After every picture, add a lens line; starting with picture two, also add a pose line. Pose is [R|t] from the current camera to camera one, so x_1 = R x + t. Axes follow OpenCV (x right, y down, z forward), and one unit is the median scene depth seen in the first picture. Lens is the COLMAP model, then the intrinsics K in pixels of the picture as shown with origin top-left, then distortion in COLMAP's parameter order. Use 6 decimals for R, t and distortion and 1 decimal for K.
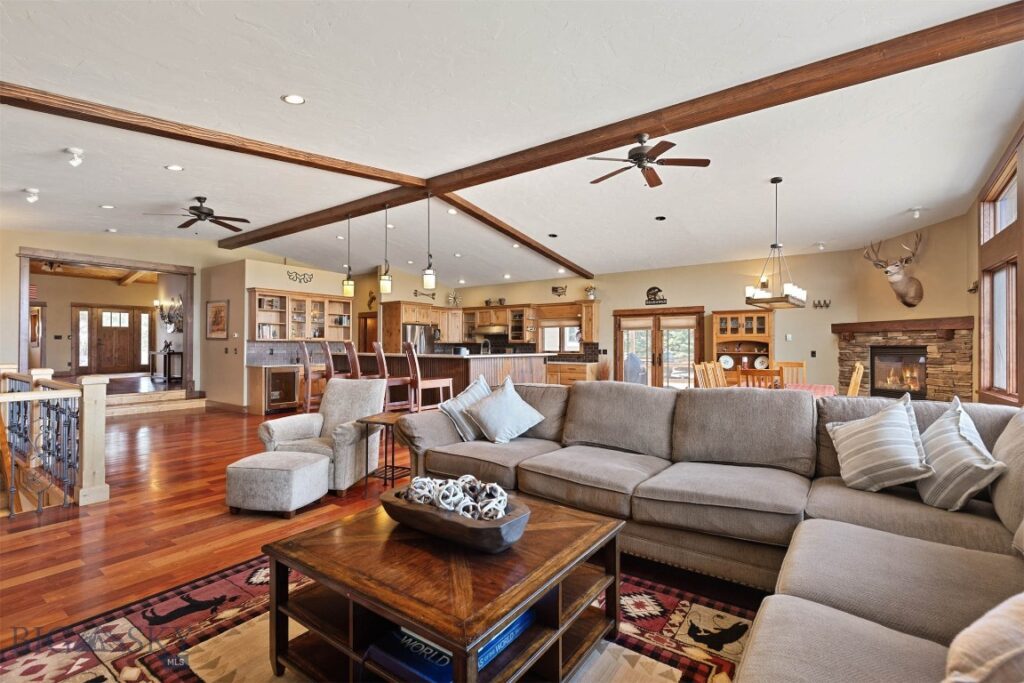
lens RADIAL K [[467.3, 0, 514.1], [0, 467.3, 352.3], [0, 0, 1]] dist [0.014396, -0.000180]
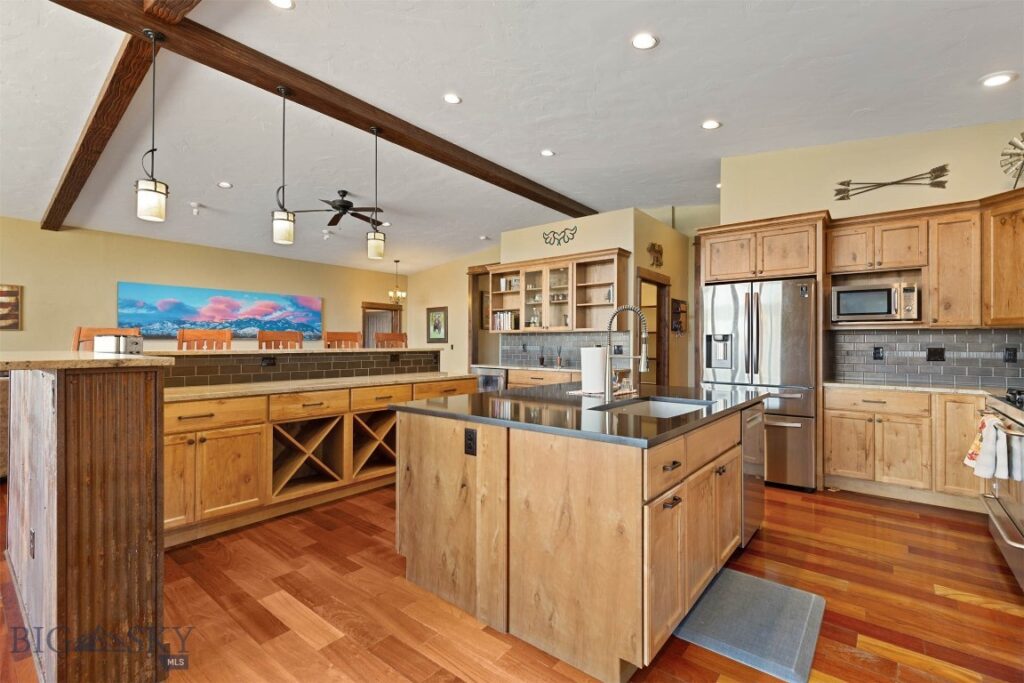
lens RADIAL K [[458.6, 0, 512.0], [0, 458.6, 341.5], [0, 0, 1]] dist [0.001345, 0.000011]
pose [[-0.065590, -0.002564, -0.997843, 0.206630], [-0.016204, 0.999868, -0.001504, -0.009739], [0.997715, 0.016071, -0.065623, 1.028444]]
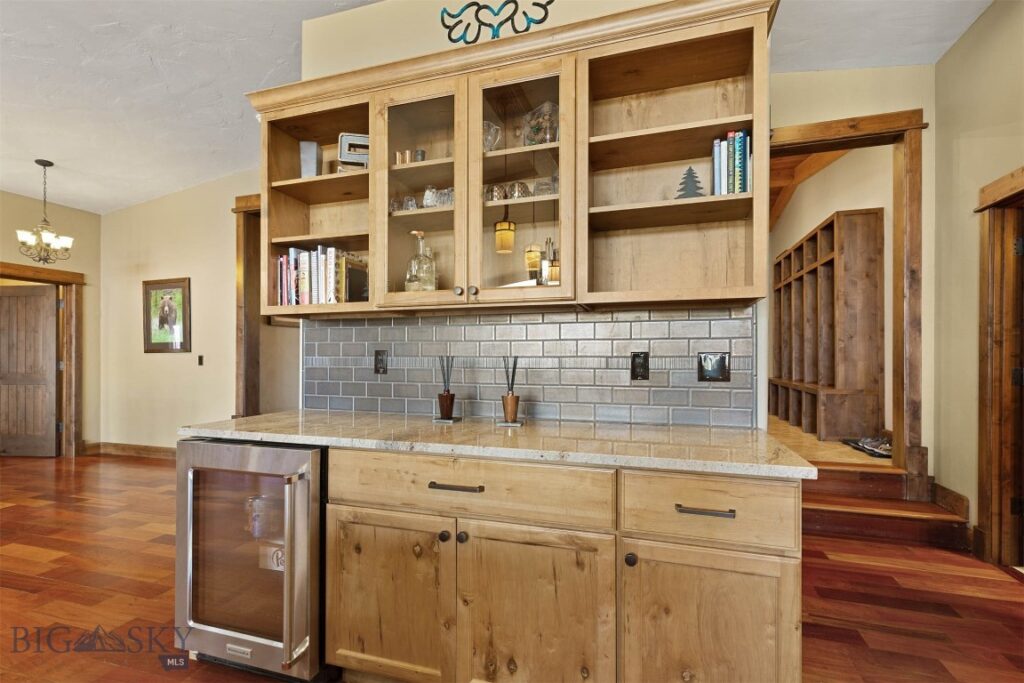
lens RADIAL K [[467.3, 0, 514.1], [0, 467.3, 352.3], [0, 0, 1]] dist [0.014396, -0.000180]
pose [[0.309091, -0.004549, -0.951021, -0.258588], [-0.013421, 0.999868, -0.009144, -0.004866], [0.950938, 0.015590, 0.308990, 0.992033]]
